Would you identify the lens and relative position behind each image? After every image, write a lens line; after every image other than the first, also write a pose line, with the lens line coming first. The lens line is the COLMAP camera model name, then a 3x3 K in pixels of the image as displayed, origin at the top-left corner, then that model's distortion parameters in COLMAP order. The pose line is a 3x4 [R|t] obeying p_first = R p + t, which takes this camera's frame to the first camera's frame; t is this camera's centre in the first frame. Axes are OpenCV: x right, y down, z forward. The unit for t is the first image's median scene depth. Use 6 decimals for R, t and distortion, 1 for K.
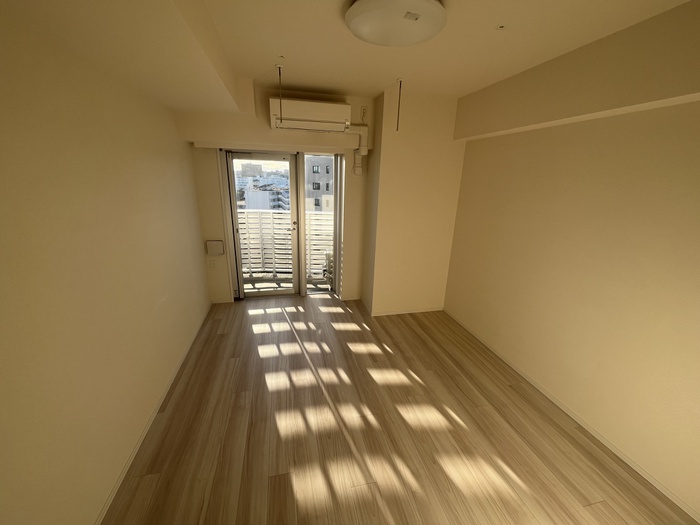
lens RADIAL K [[285.9, 0, 351.7], [0, 285.9, 256.0], [0, 0, 1]] dist [-0.003552, 0.000388]
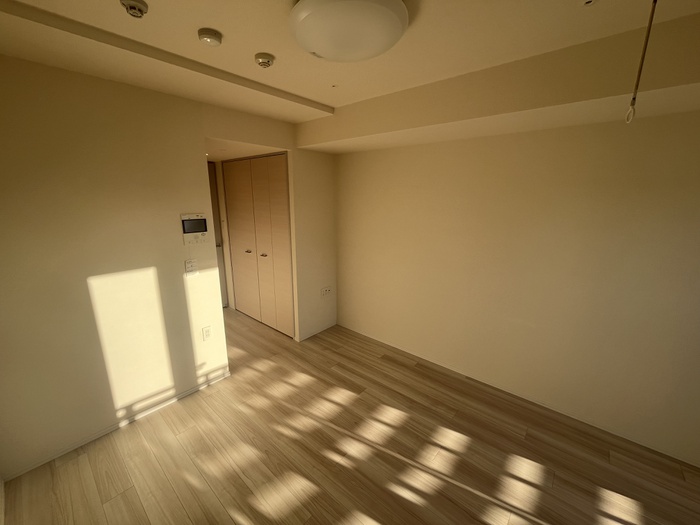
lens RADIAL K [[285.9, 0, 349.1], [0, 285.9, 266.1], [0, 0, 1]] dist [-0.003552, 0.000388]
pose [[-0.813536, 0.106604, -0.571659, 0.386484], [-0.180915, 0.887870, 0.423033, -0.302608], [0.552656, 0.447574, -0.703028, 1.083571]]
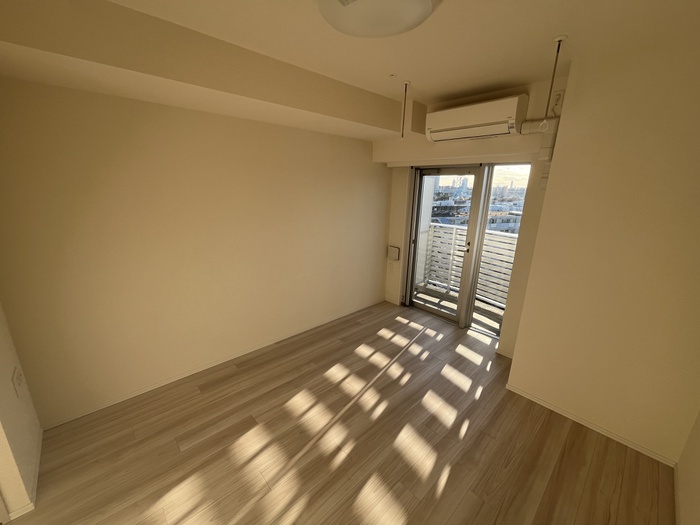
lens RADIAL K [[285.9, 0, 351.2], [0, 285.9, 259.2], [0, 0, 1]] dist [-0.003552, 0.000388]
pose [[0.498096, 0.201540, -0.843375, 0.549958], [-0.243576, 0.965973, 0.086982, -0.086131], [0.832208, 0.162101, 0.530238, 0.351002]]
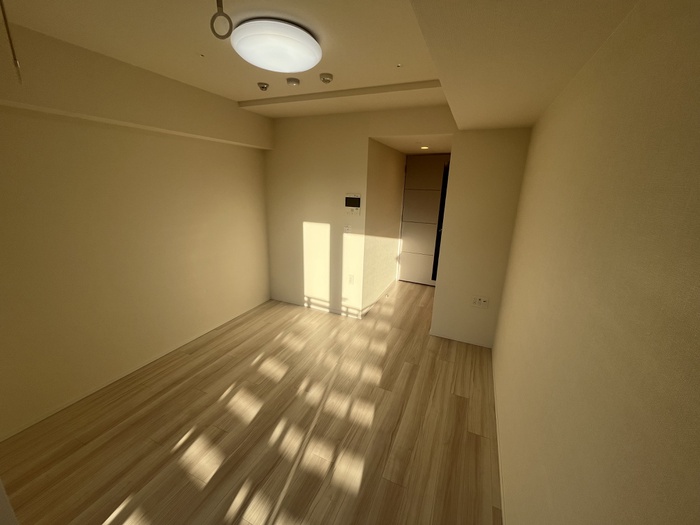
lens RADIAL K [[285.9, 0, 340.4], [0, 285.9, 266.4], [0, 0, 1]] dist [-0.003552, 0.000388]
pose [[-0.773263, -0.225480, 0.592640, -0.501443], [0.121829, 0.864394, 0.487832, -0.330794], [-0.622271, 0.449423, -0.640934, 1.118714]]
